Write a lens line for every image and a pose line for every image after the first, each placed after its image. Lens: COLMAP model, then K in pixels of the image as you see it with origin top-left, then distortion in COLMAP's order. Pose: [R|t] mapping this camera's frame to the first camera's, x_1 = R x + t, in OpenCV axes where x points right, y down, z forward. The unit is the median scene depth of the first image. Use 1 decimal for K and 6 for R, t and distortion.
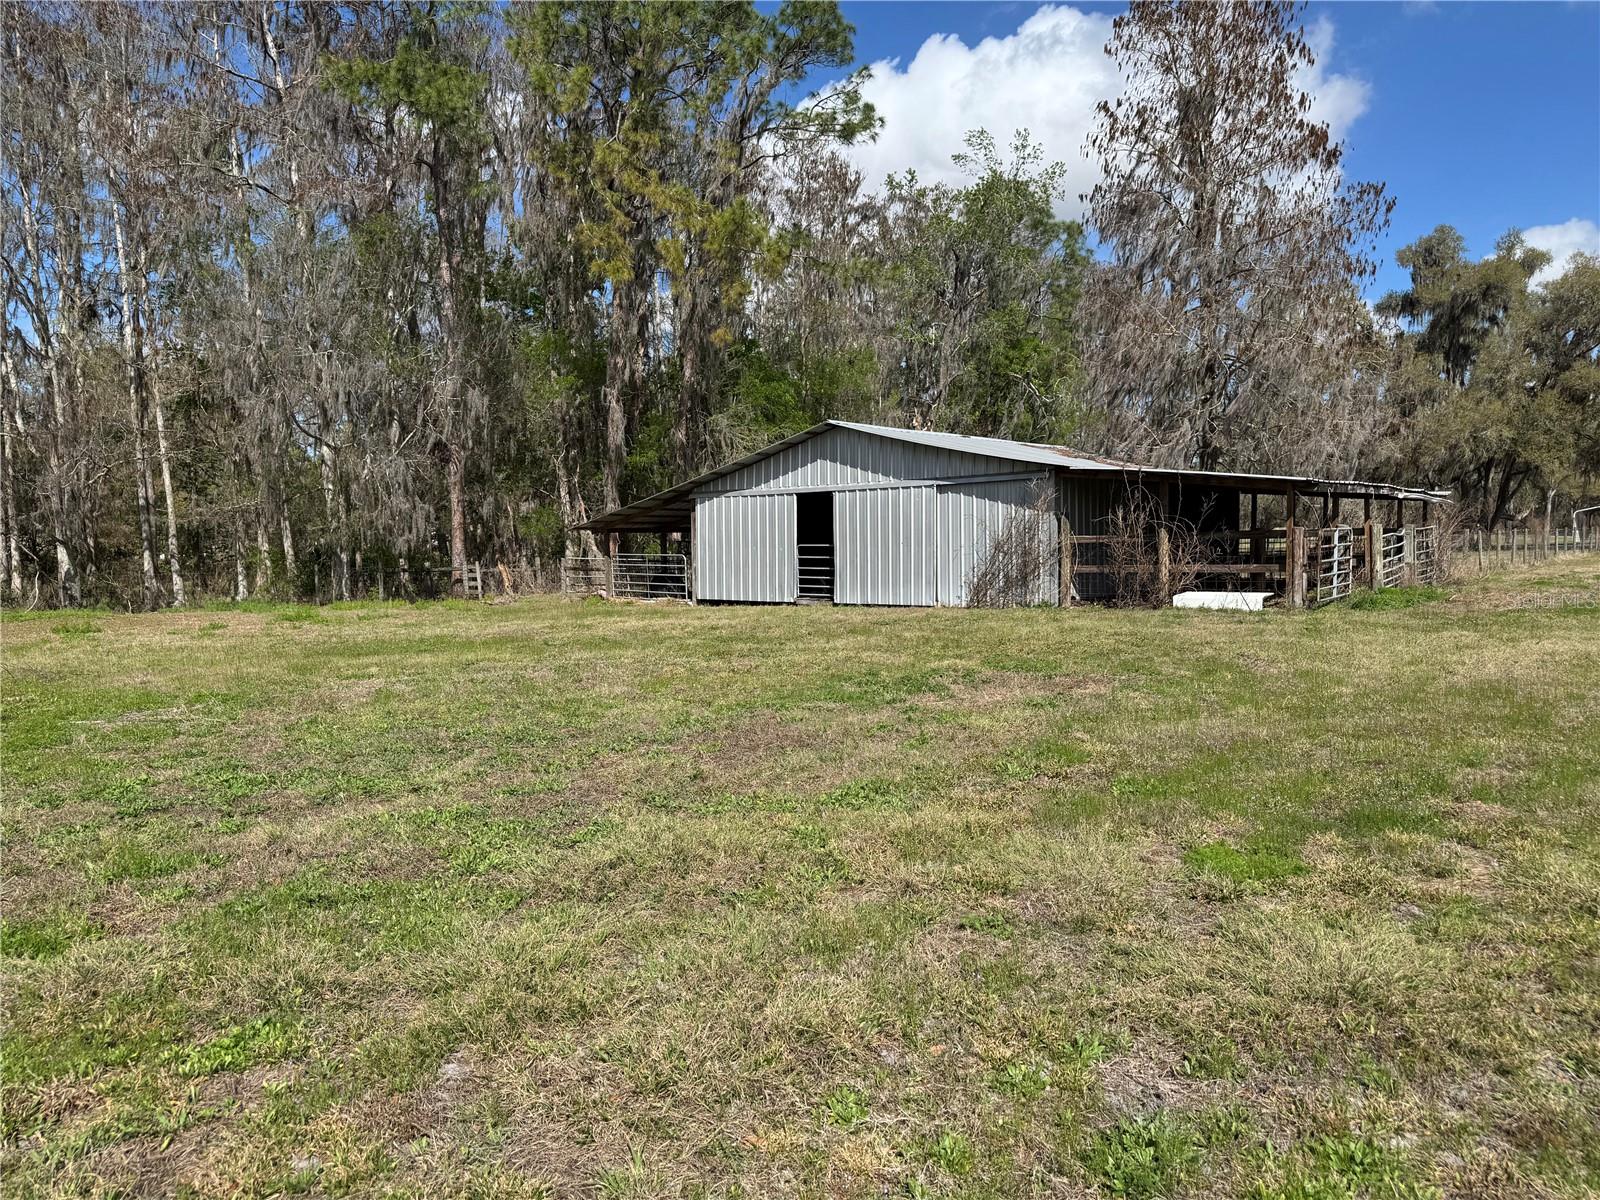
lens RADIAL K [[1120.7, 0, 800.5], [0, 1120.7, 596.3], [0, 0, 1]] dist [0.010575, -0.012346]
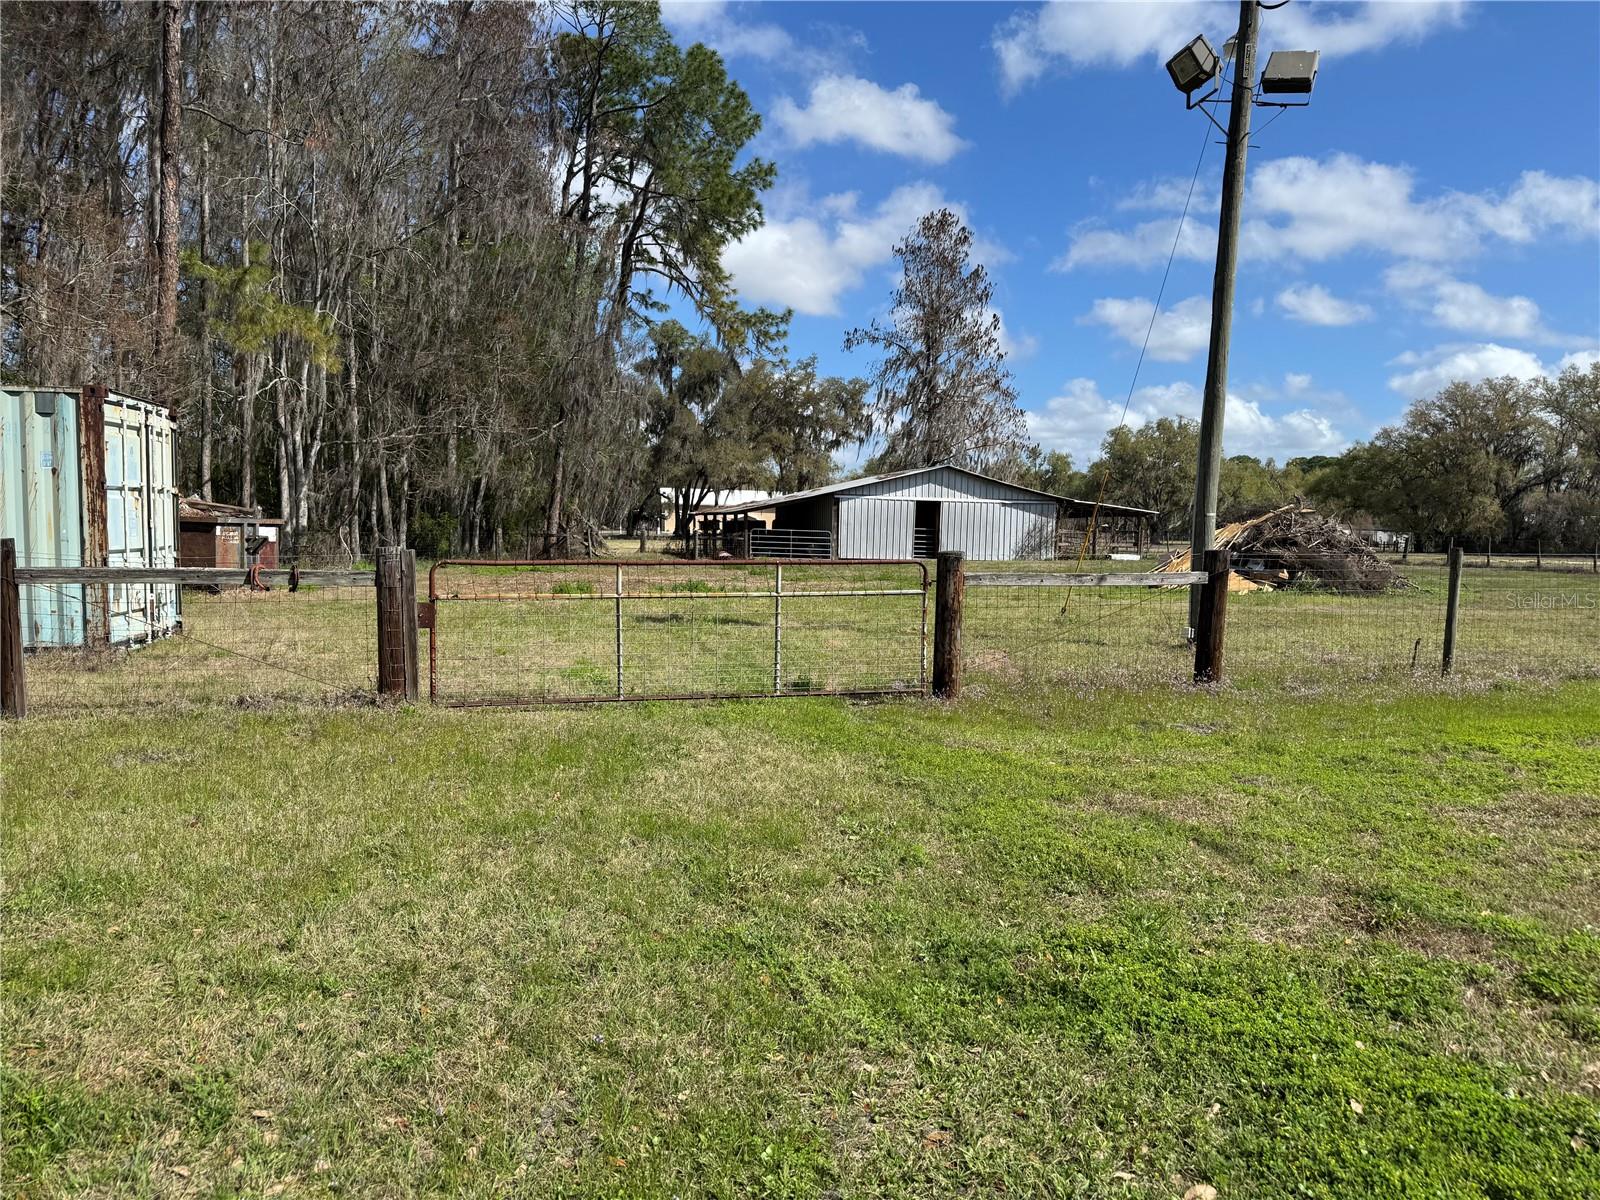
lens RADIAL K [[1120.7, 0, 797.8], [0, 1120.7, 597.3], [0, 0, 1]] dist [0.010575, -0.012346]
pose [[0.536998, -0.019057, 0.843368, -1.709397], [0.007004, 0.999811, 0.018132, 0.033483], [-0.843554, -0.003830, 0.537030, 0.180008]]
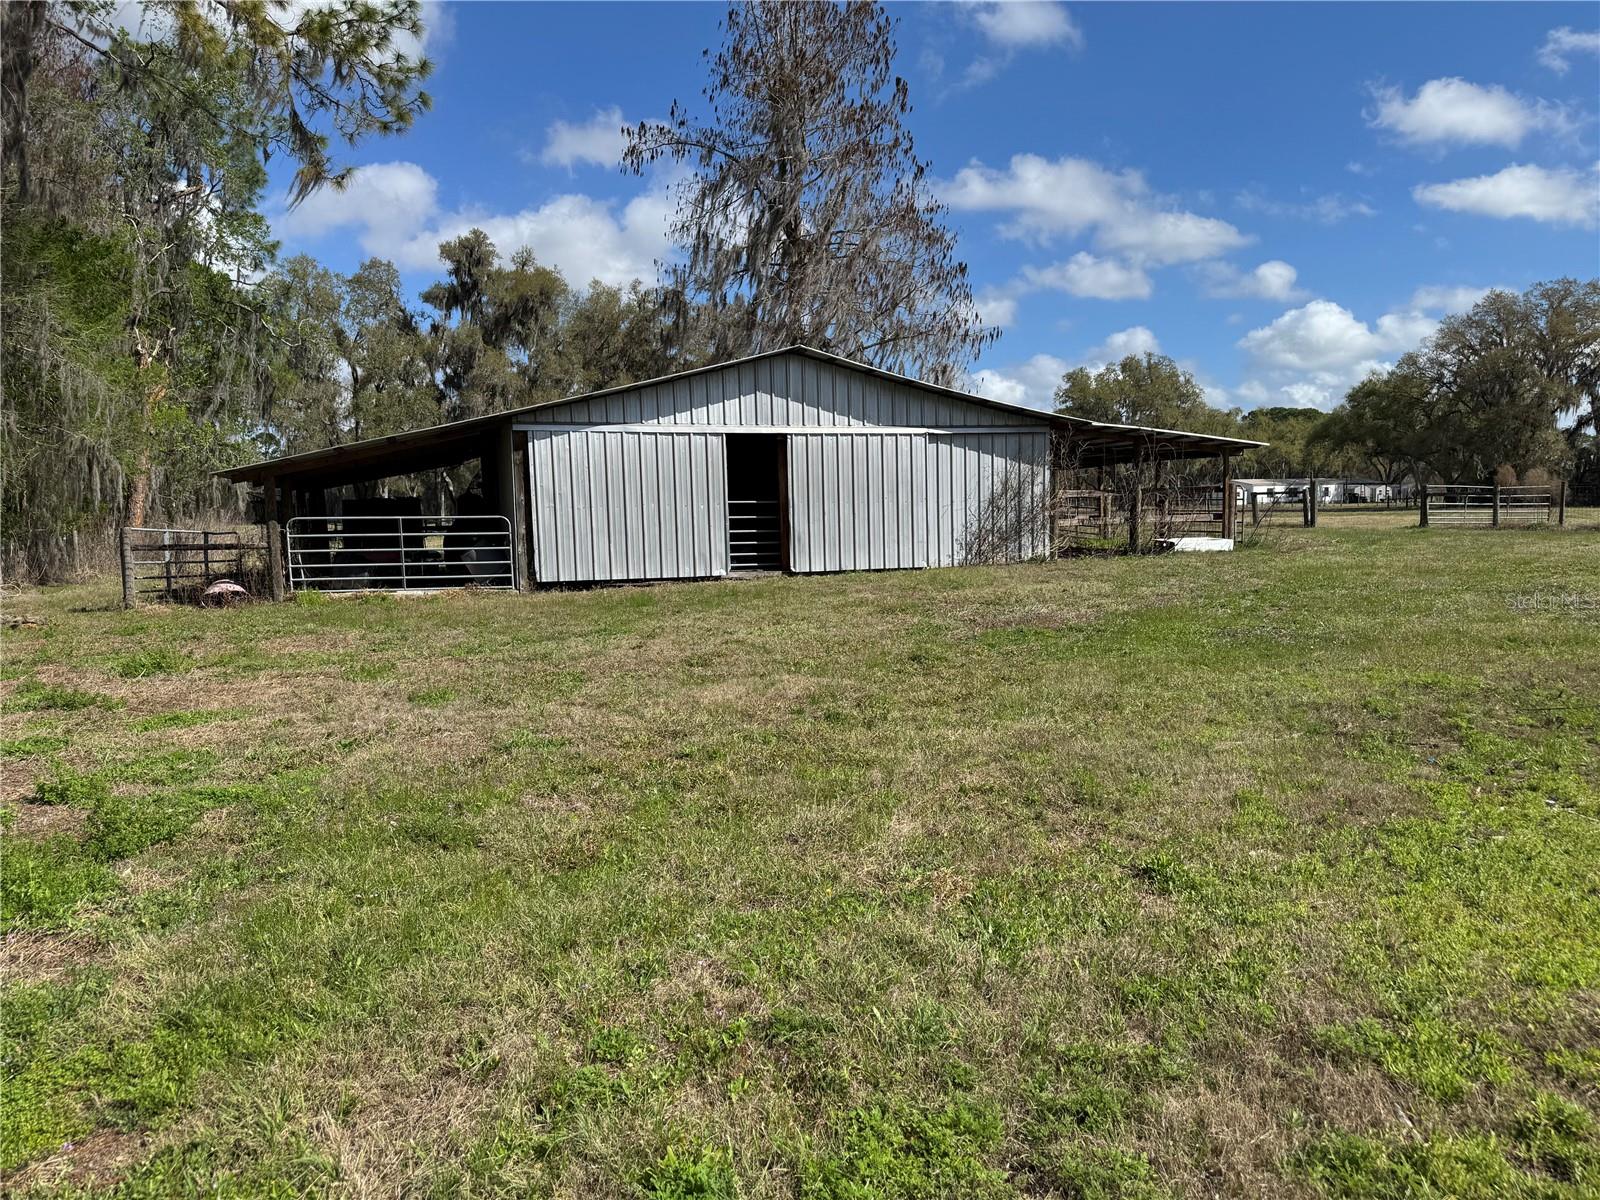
lens RADIAL K [[1120.7, 0, 811.5], [0, 1120.7, 606.7], [0, 0, 1]] dist [0.010575, -0.012346]
pose [[0.482320, -0.065155, 0.873569, -0.674640], [0.052378, 0.997591, 0.045486, -0.005288], [-0.874428, 0.023817, 0.484571, 0.593923]]
